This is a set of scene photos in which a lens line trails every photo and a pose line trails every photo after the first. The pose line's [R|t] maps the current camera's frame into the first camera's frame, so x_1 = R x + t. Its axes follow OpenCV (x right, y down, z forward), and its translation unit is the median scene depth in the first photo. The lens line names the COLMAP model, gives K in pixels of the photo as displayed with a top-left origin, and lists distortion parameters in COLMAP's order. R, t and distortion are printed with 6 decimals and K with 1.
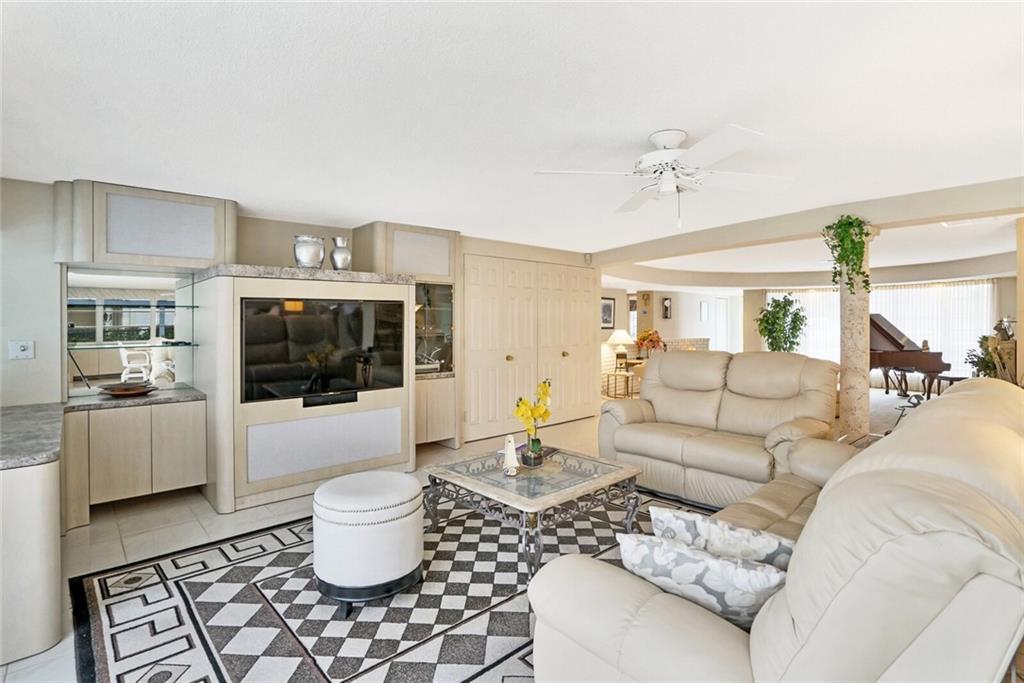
lens RADIAL K [[504.6, 0, 510.7], [0, 504.6, 322.1], [0, 0, 1]] dist [-0.018609, -0.000721]
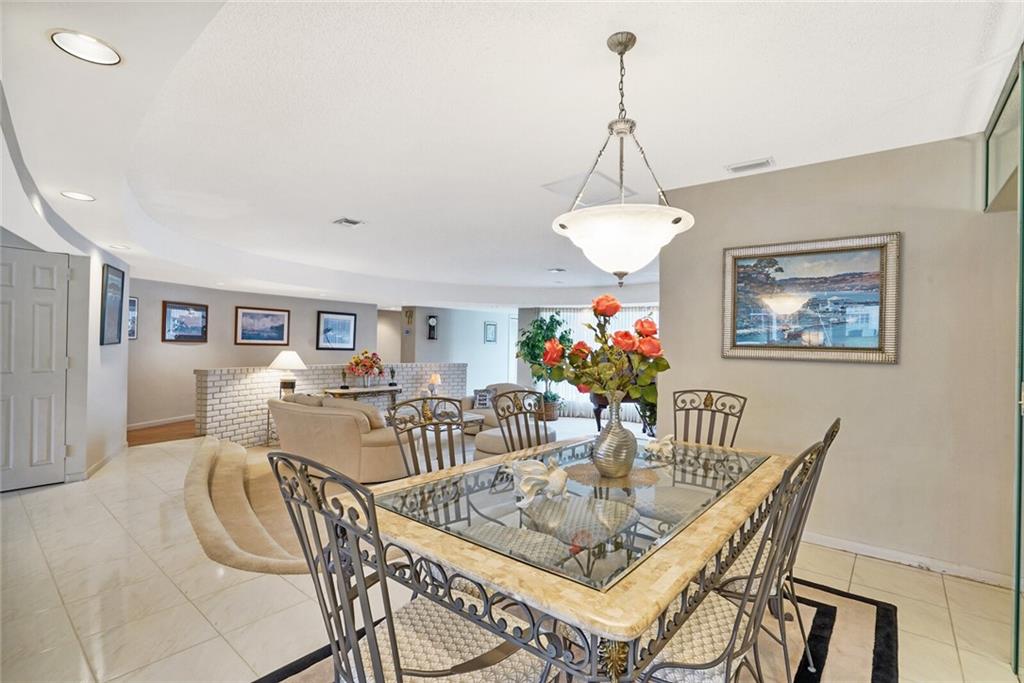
lens RADIAL K [[487.7, 0, 516.8], [0, 487.7, 347.3], [0, 0, 1]] dist [-0.026482, 0.006344]
pose [[0.992375, 0.017203, 0.122046, 0.388822], [-0.017992, 0.999824, 0.005367, -0.001036], [-0.121932, -0.007522, 0.992510, 0.181253]]
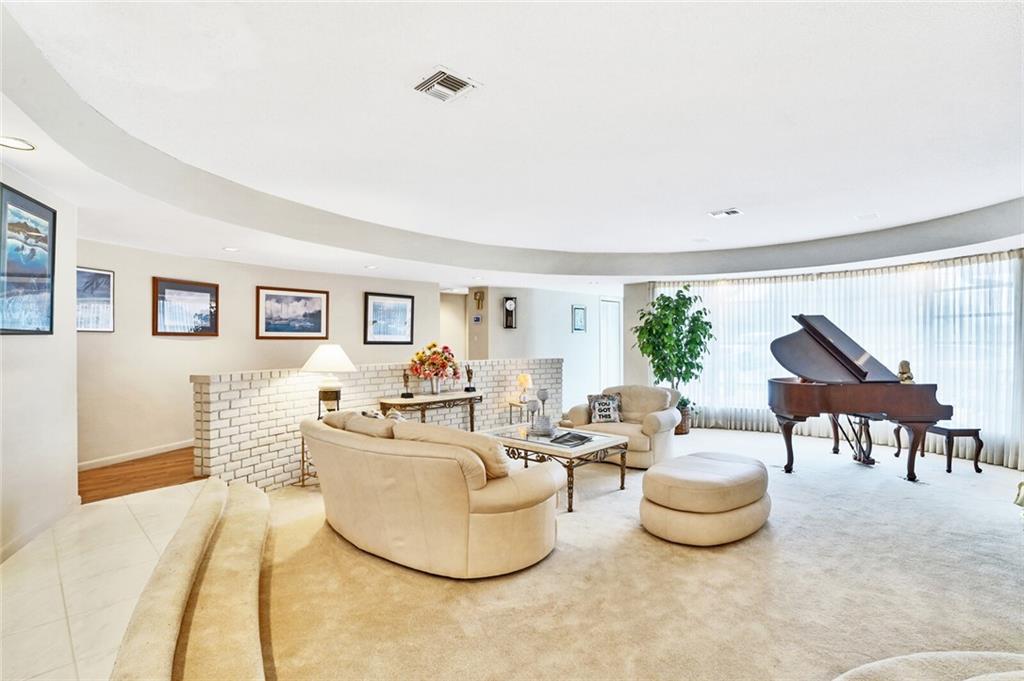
lens RADIAL K [[487.7, 0, 514.5], [0, 487.7, 344.0], [0, 0, 1]] dist [-0.026482, 0.006344]
pose [[0.998251, -0.005095, 0.058891, 0.307867], [0.004741, 0.999970, 0.006149, 0.010080], [-0.058921, -0.005859, 0.998245, 0.408507]]
